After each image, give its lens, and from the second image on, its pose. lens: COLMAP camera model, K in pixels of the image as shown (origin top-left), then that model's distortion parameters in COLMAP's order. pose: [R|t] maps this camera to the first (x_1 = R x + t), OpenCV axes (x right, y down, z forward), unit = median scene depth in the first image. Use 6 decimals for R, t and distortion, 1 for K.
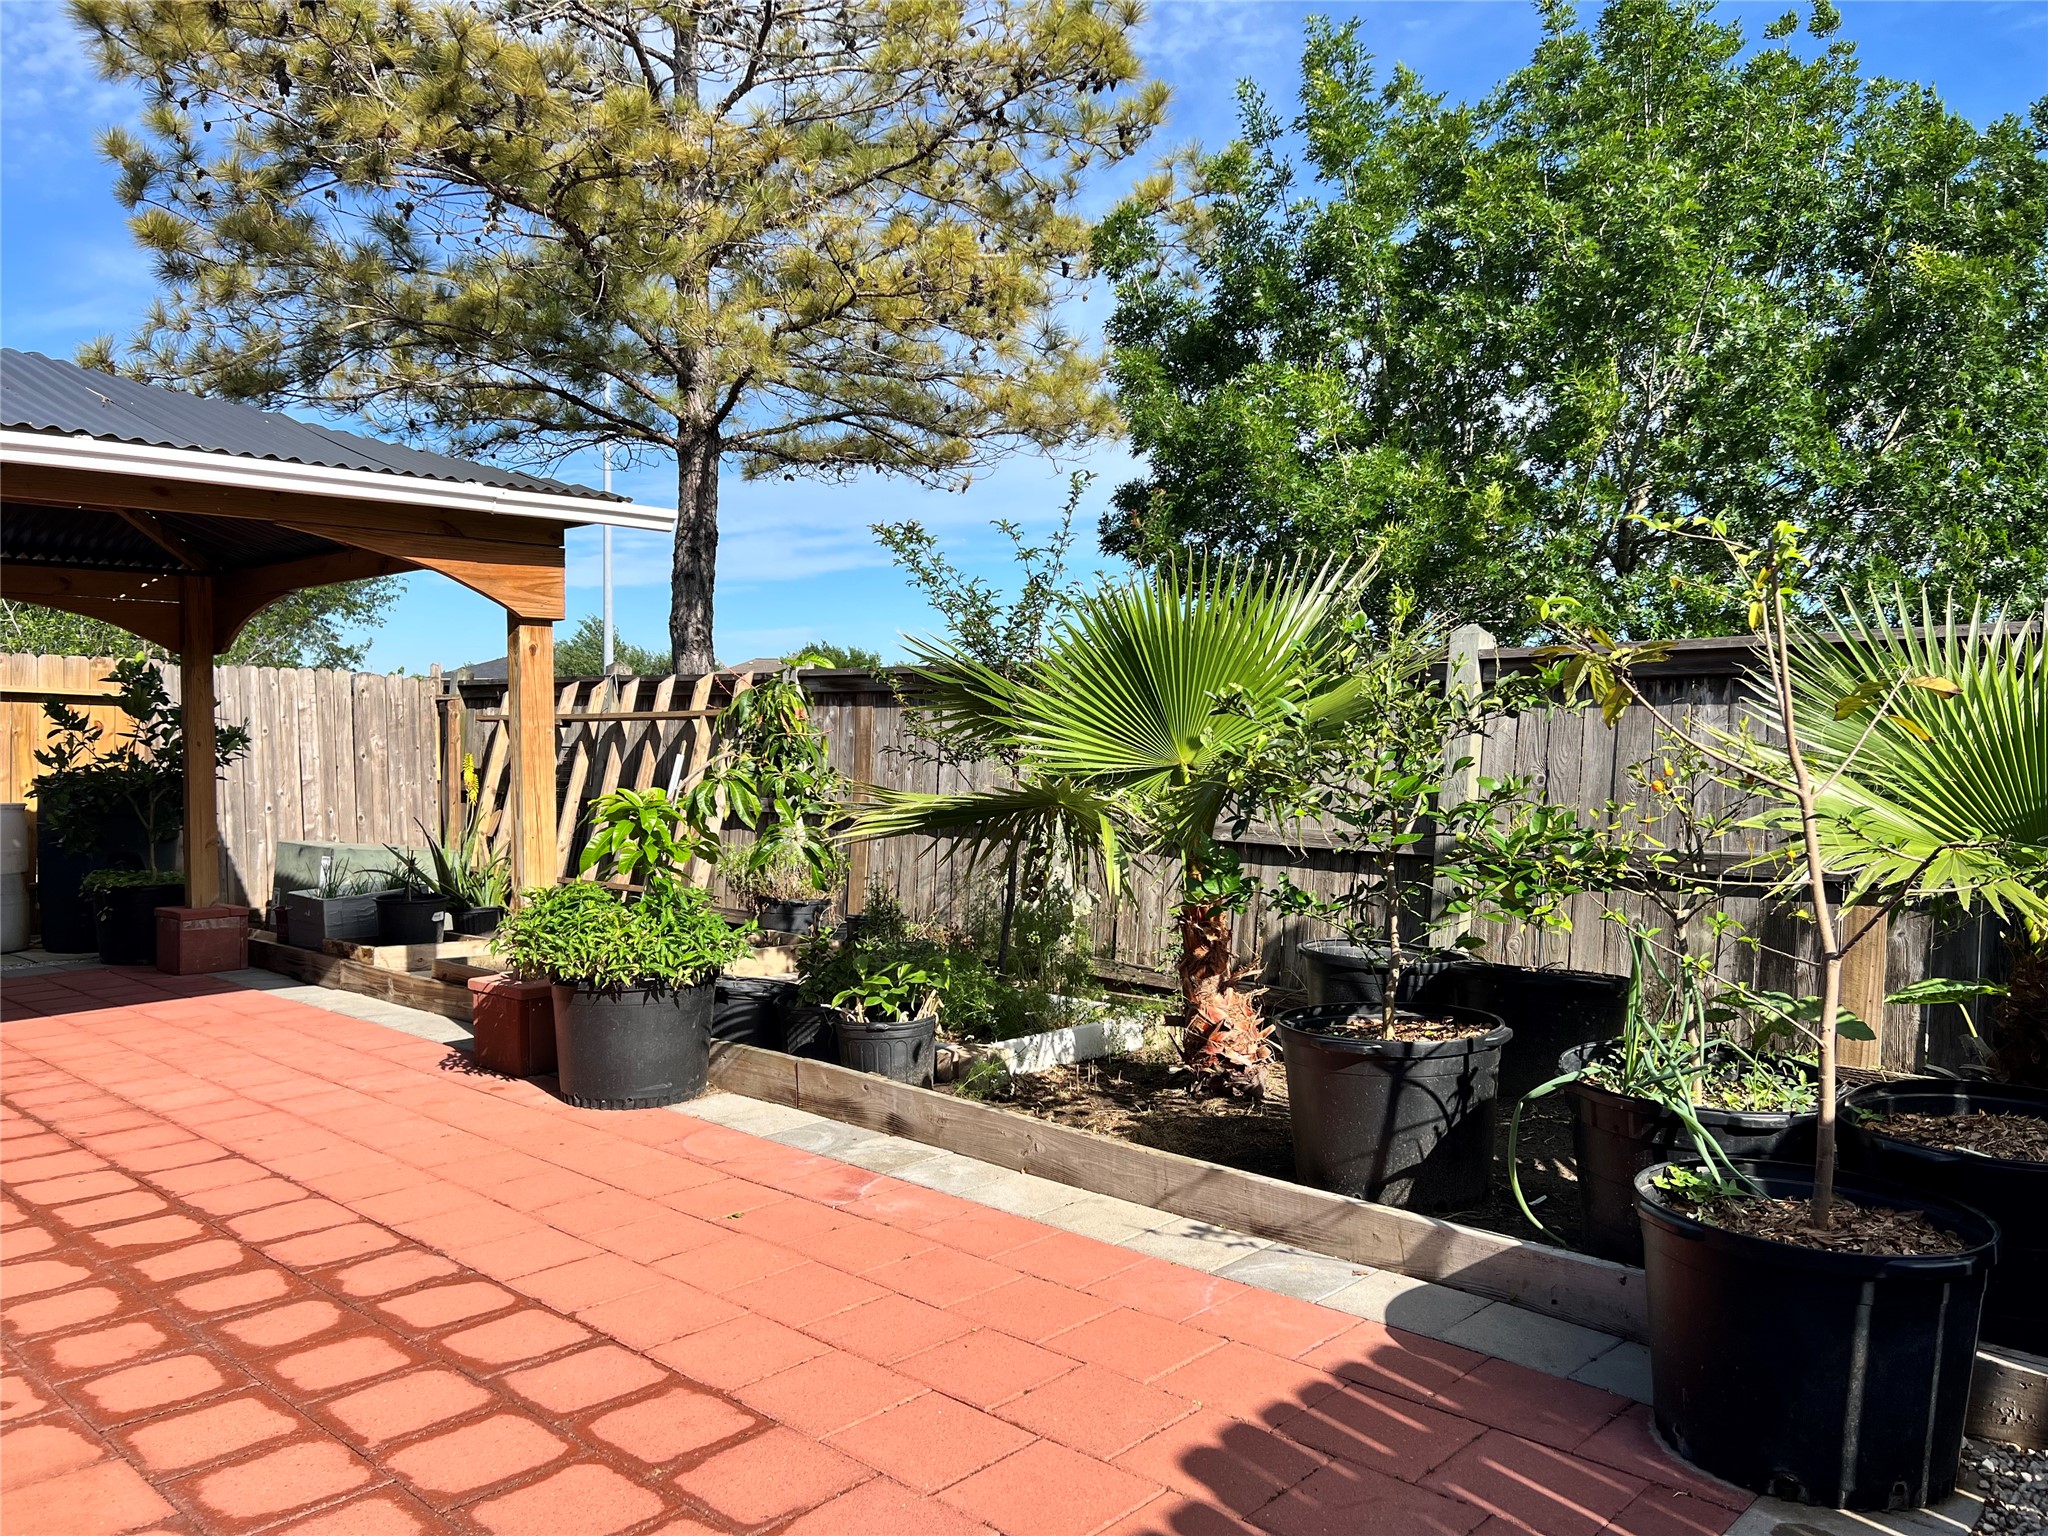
lens RADIAL K [[1534.8, 0, 1025.6], [0, 1534.8, 764.3], [0, 0, 1]] dist [0.068866, -0.071864]
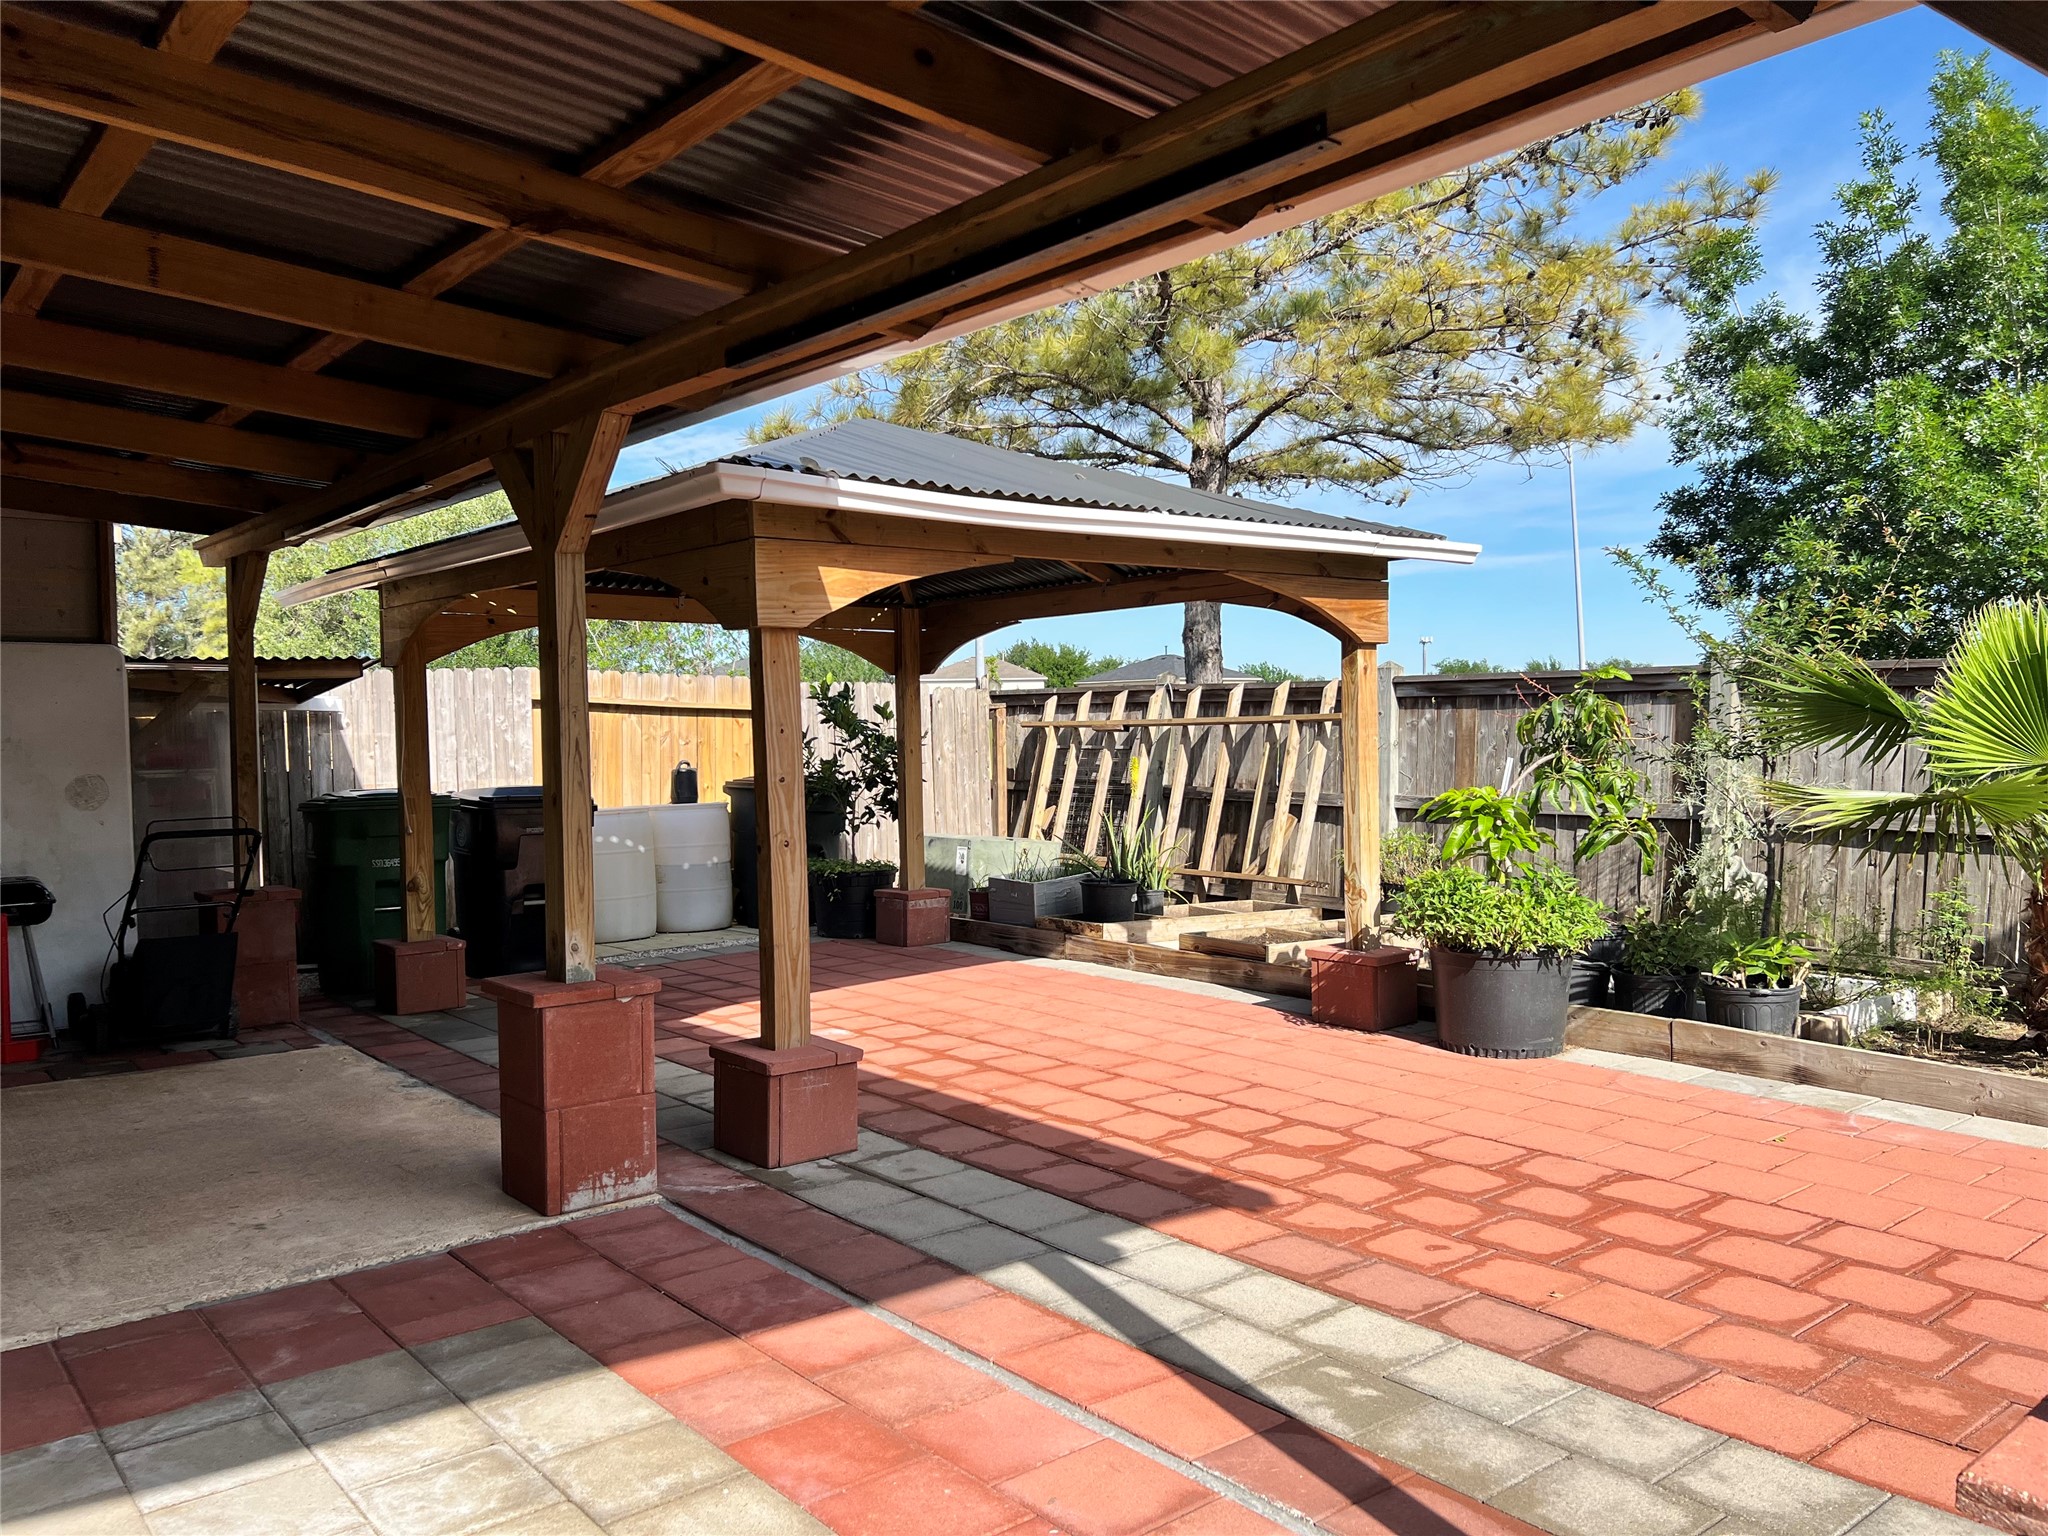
lens RADIAL K [[1534.8, 0, 1015.1], [0, 1534.8, 766.2], [0, 0, 1]] dist [0.068866, -0.071864]
pose [[0.991923, -0.009802, -0.126466, -0.476353], [0.010484, 0.999934, 0.004727, -0.009485], [0.126411, -0.006014, 0.991960, -0.214619]]
